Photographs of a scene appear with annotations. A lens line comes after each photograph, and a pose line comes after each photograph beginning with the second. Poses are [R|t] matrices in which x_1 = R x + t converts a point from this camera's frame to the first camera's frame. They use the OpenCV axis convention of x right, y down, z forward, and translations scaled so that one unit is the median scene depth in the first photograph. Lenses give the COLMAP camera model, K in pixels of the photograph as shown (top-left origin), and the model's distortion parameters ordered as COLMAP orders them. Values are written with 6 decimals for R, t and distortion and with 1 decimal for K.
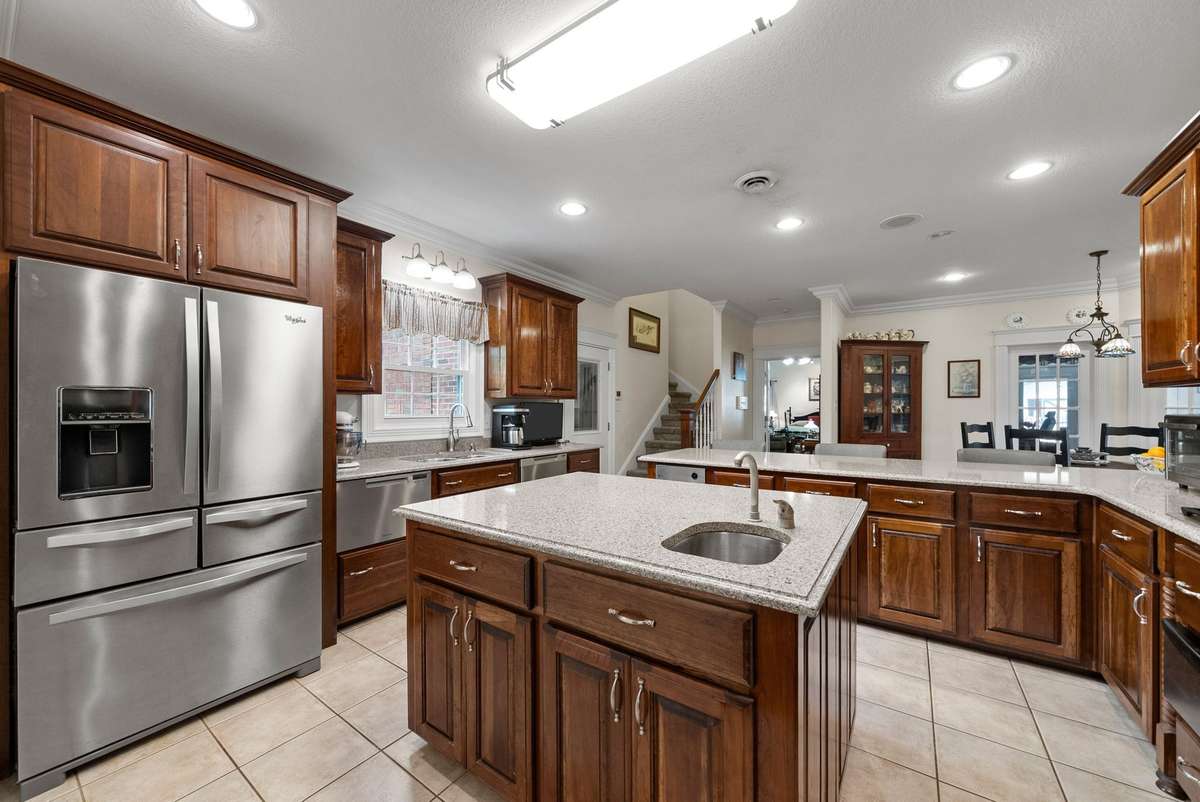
lens RADIAL K [[444.0, 0, 597.1], [0, 444.0, 406.2], [0, 0, 1]] dist [-0.008456, 0.000311]
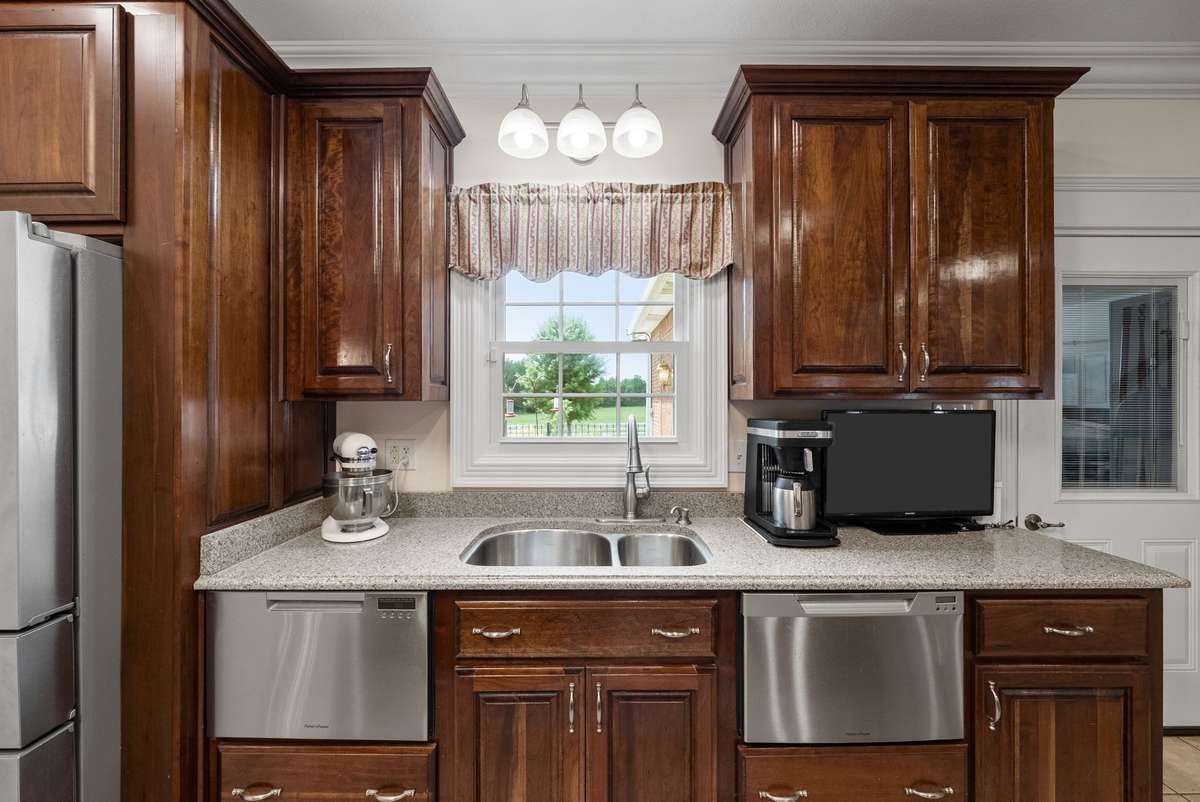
lens RADIAL K [[444.0, 0, 600.8], [0, 444.0, 399.3], [0, 0, 1]] dist [-0.008456, 0.000311]
pose [[0.579177, -0.008993, -0.815152, 0.028953], [0.005693, 0.999959, -0.006988, -0.019324], [0.815182, -0.000593, 0.579205, 0.709586]]
